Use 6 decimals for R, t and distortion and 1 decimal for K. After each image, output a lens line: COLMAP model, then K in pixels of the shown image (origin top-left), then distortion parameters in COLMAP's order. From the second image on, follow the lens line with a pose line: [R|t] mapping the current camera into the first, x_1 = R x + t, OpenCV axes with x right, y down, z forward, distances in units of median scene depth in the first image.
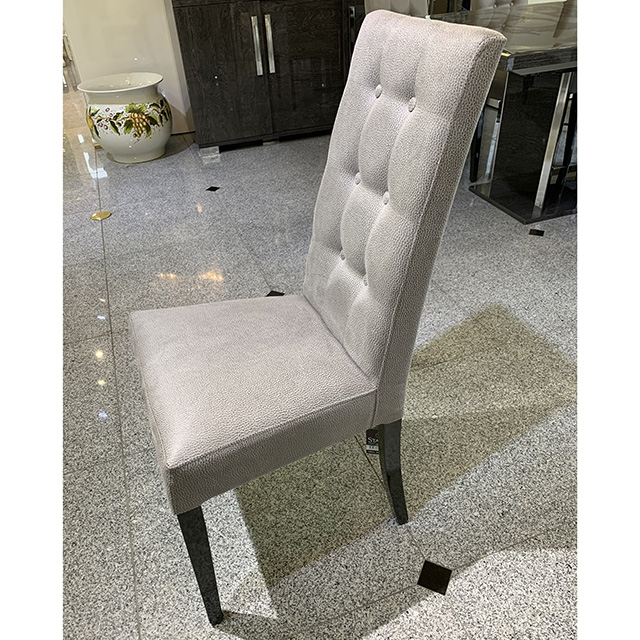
lens RADIAL K [[575.6, 0, 330.7], [0, 575.6, 342.7], [0, 0, 1]] dist [-0.005072, 0.003853]
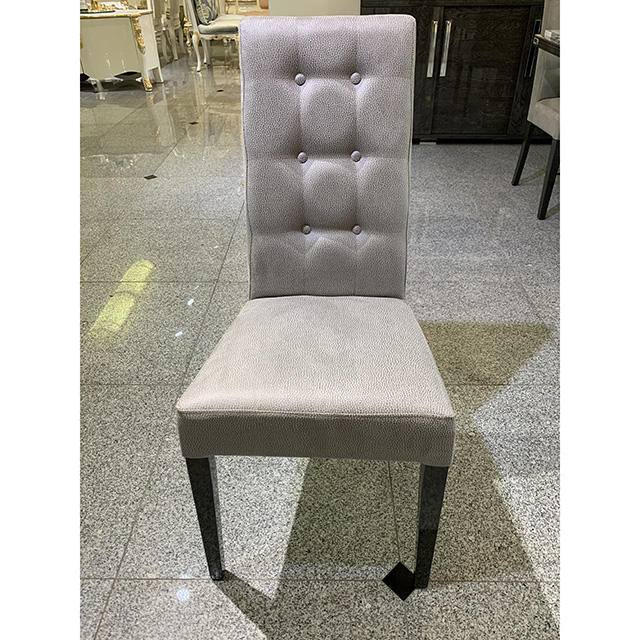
lens RADIAL K [[575.6, 0, 319.7], [0, 575.6, 320.7], [0, 0, 1]] dist [-0.005072, 0.003853]
pose [[0.924462, 0.236230, -0.299273, 0.139324], [-0.246911, 0.969036, 0.002189, 0.004055], [0.290524, 0.071870, 0.954165, -0.009677]]
